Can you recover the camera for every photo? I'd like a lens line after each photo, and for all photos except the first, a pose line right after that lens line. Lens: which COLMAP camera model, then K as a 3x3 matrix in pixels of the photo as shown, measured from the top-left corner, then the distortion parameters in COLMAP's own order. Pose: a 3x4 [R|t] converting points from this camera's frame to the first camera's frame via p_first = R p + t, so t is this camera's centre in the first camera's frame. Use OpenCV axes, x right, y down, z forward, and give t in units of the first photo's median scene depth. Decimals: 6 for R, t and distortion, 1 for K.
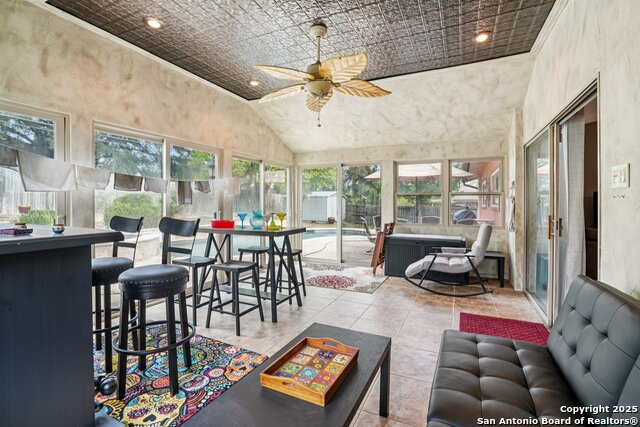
lens RADIAL K [[299.0, 0, 323.0], [0, 299.0, 210.7], [0, 0, 1]] dist [-0.054609, 0.017728]
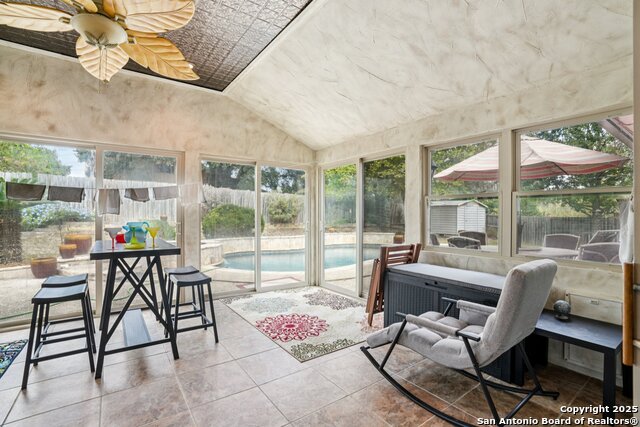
lens RADIAL K [[299.0, 0, 320.0], [0, 299.0, 217.1], [0, 0, 1]] dist [-0.054609, 0.017728]
pose [[0.868478, 0.007092, -0.495678, 0.425665], [-0.013958, 0.999851, -0.010151, -0.009660], [0.495532, 0.015734, 0.868447, 0.426590]]
